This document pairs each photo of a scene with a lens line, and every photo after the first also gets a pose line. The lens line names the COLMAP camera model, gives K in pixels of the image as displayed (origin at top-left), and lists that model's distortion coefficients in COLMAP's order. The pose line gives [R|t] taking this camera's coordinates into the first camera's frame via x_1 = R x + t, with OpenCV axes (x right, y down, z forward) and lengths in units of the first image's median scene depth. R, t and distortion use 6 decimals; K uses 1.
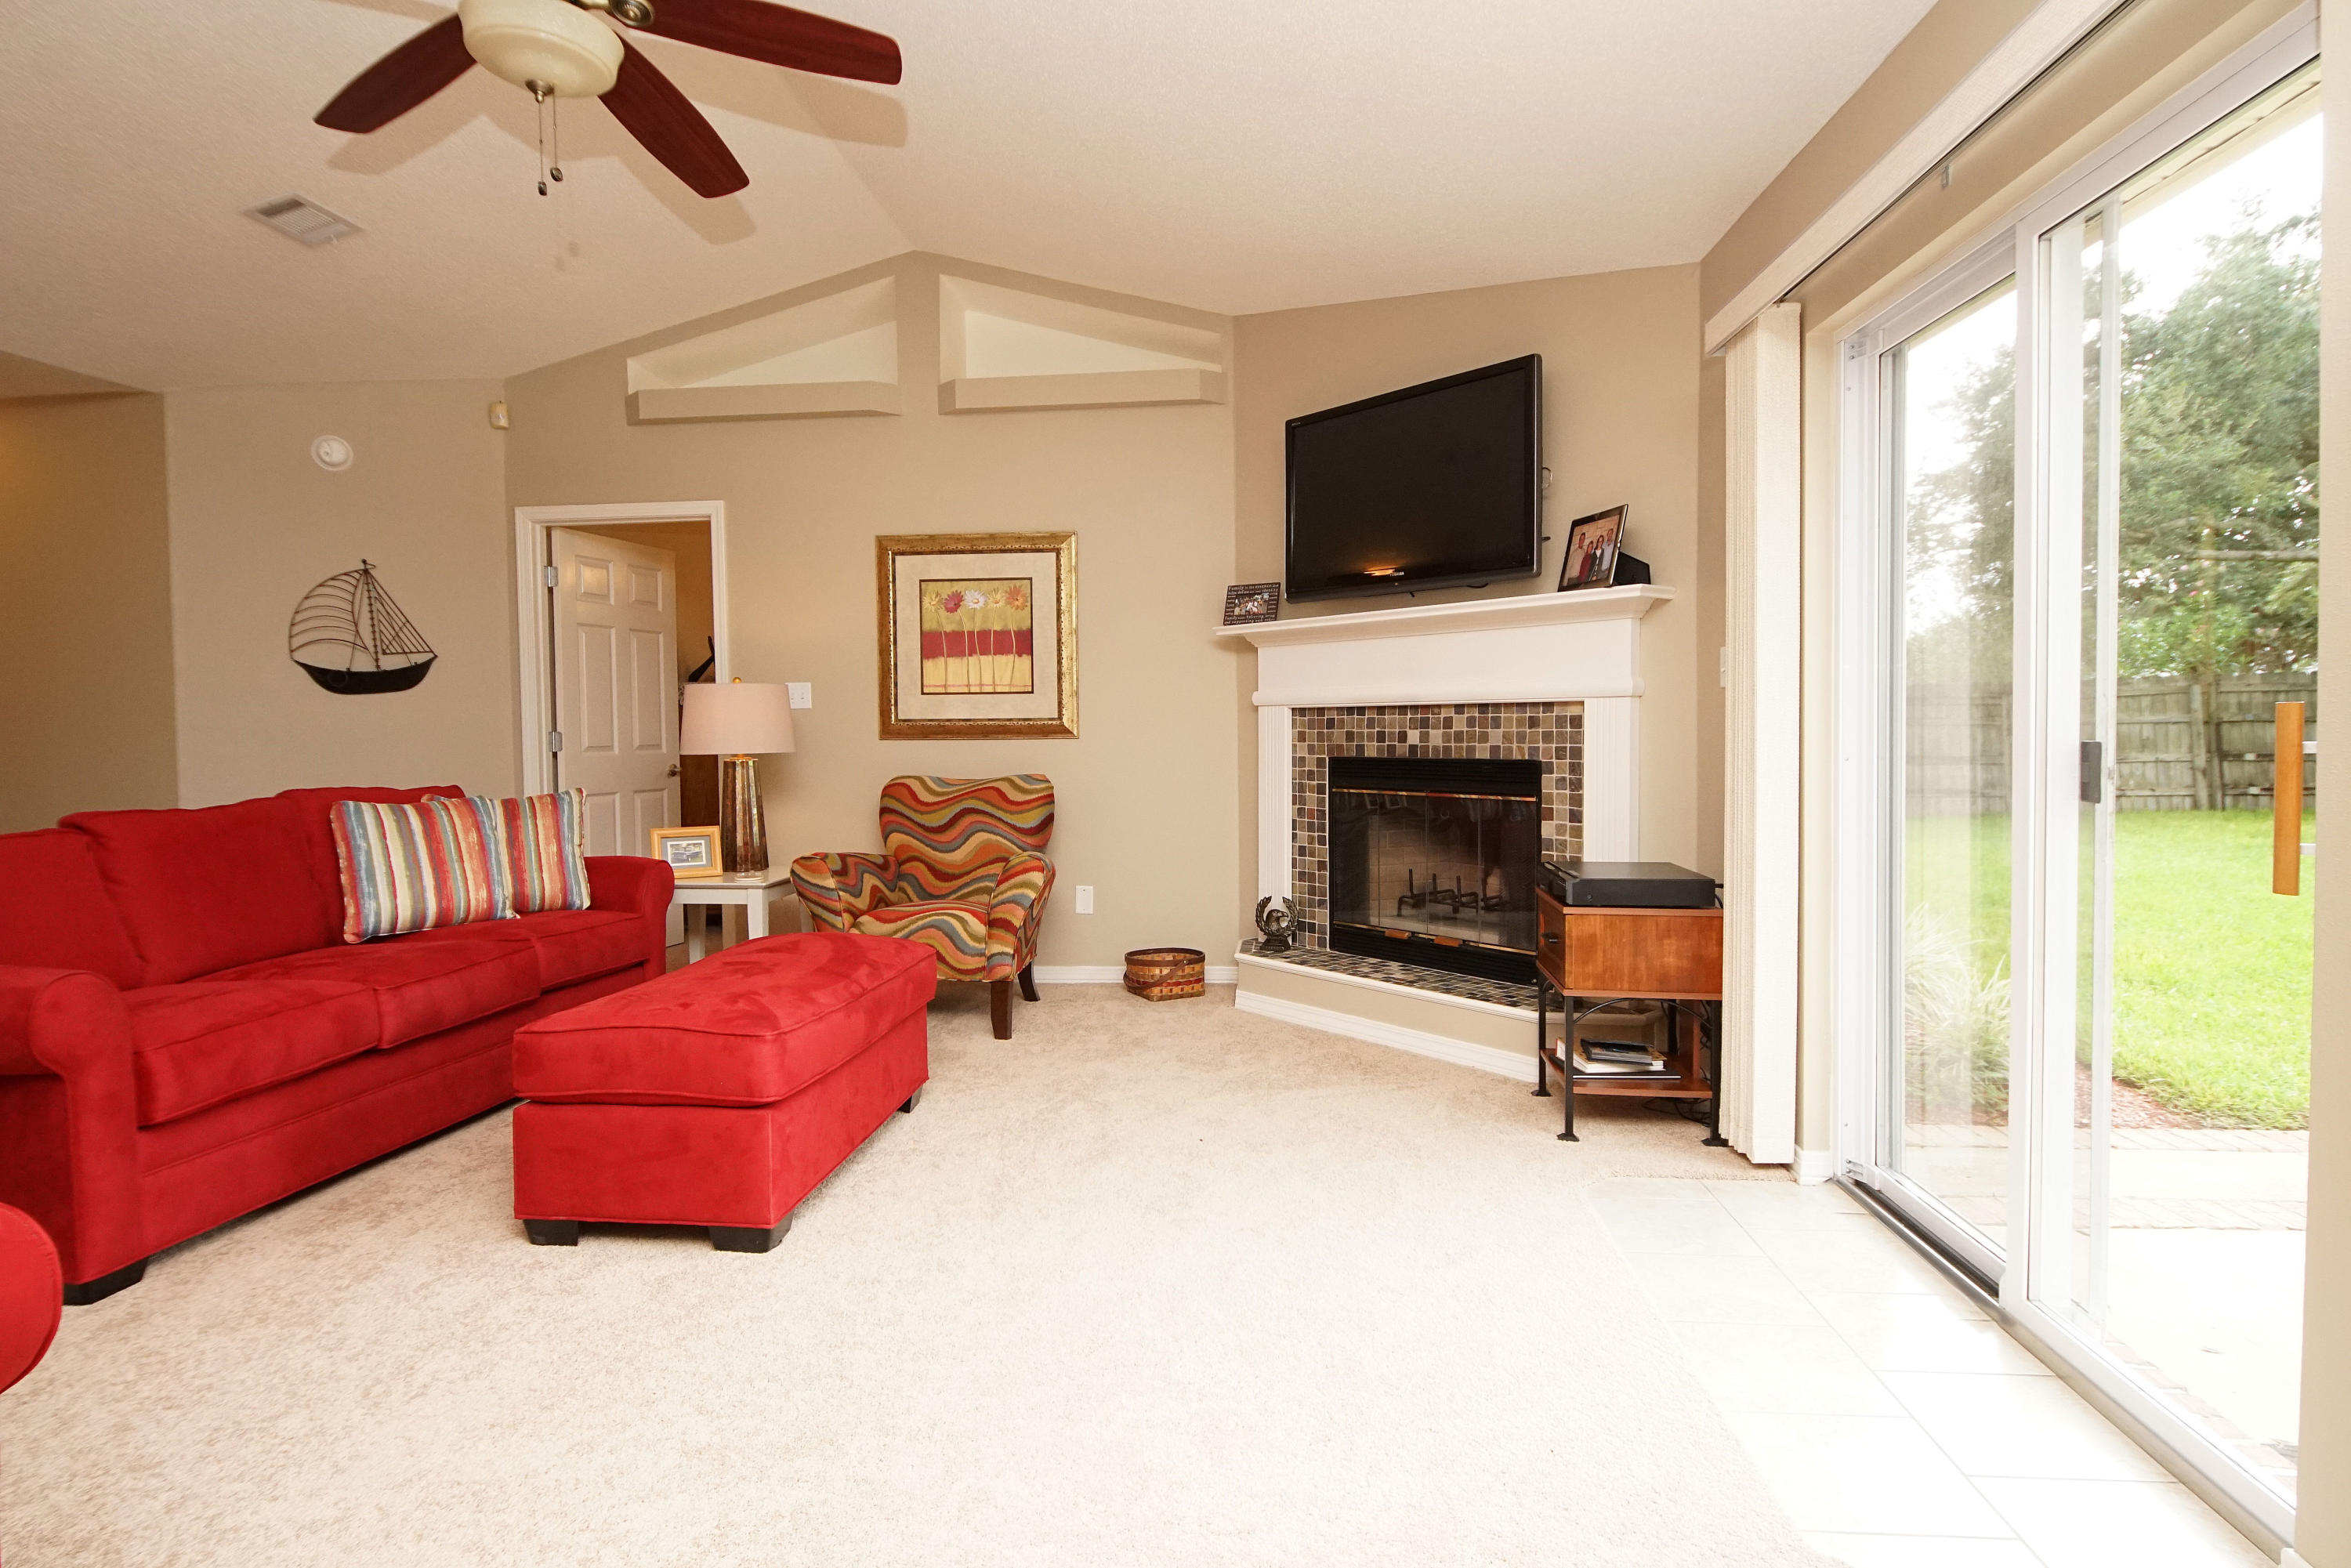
lens RADIAL K [[1255.0, 0, 1158.6], [0, 1255.0, 770.9], [0, 0, 1]] dist [0.026688, -0.029428]
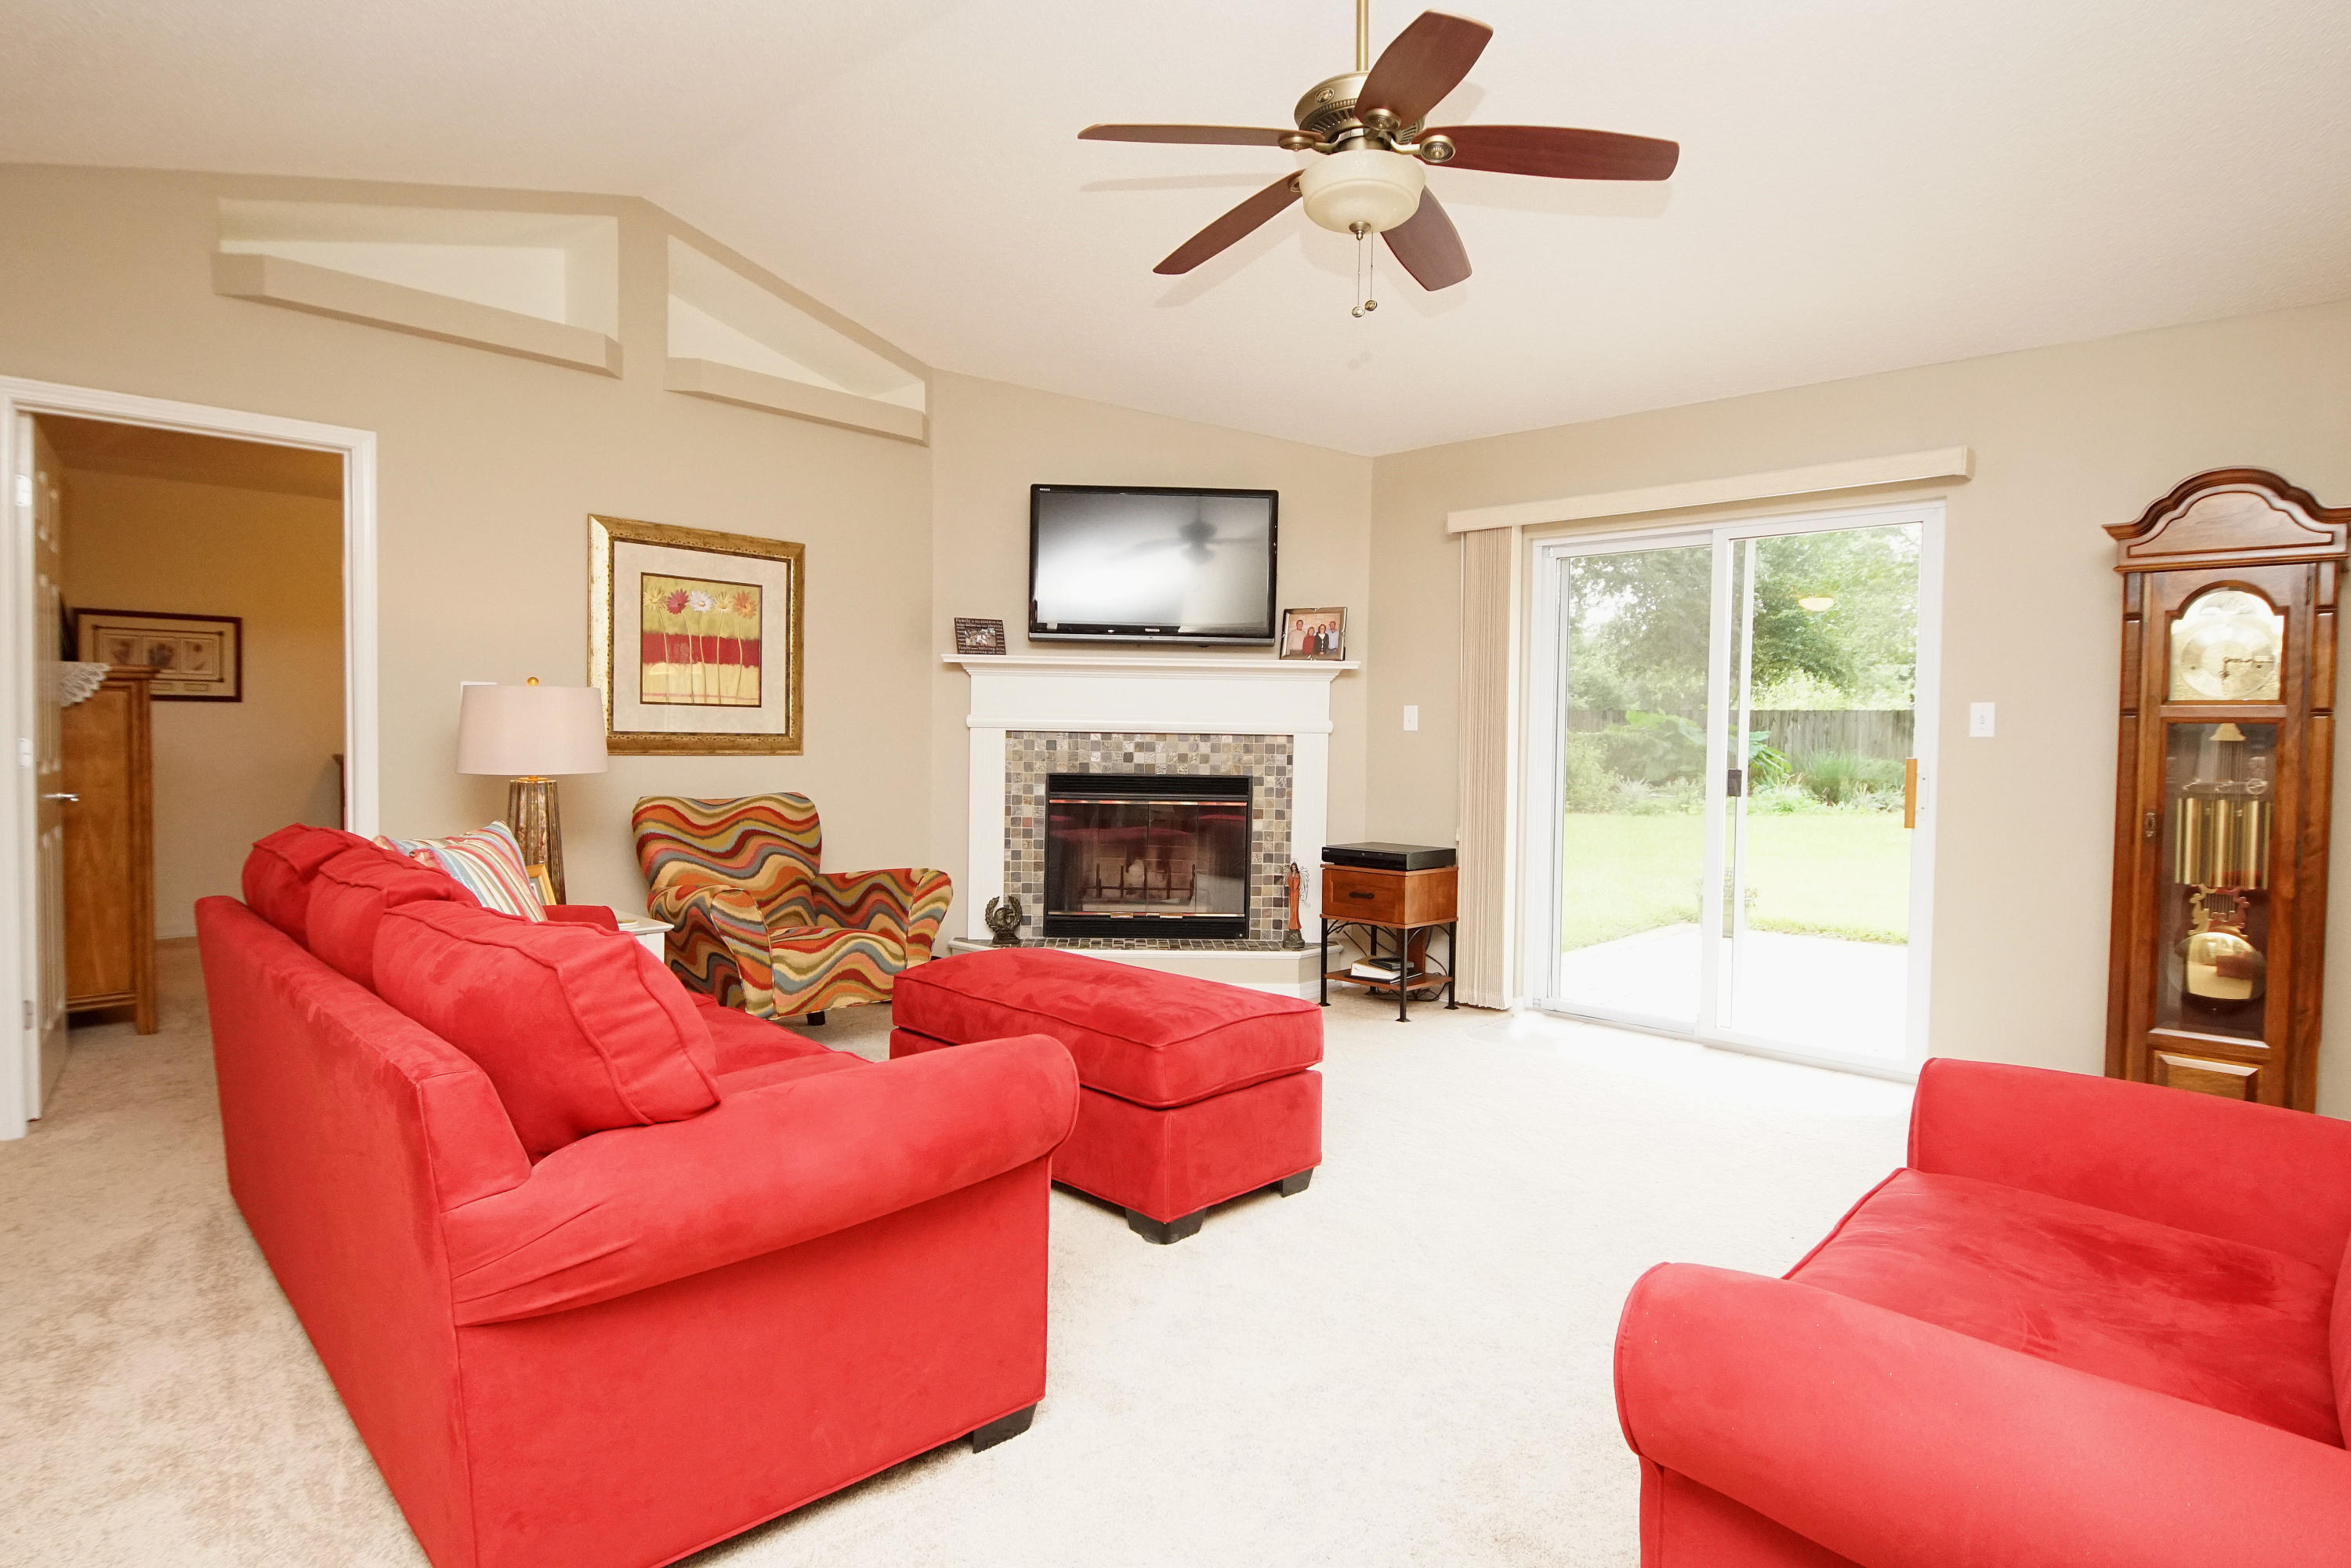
lens RADIAL K [[1255.0, 0, 1175.8], [0, 1255.0, 765.6], [0, 0, 1]] dist [0.026688, -0.029428]
pose [[0.603266, -0.000287, 0.797540, -0.727910], [0.008117, 0.999950, -0.005780, -0.010638], [-0.797499, 0.009961, 0.603238, 0.193393]]
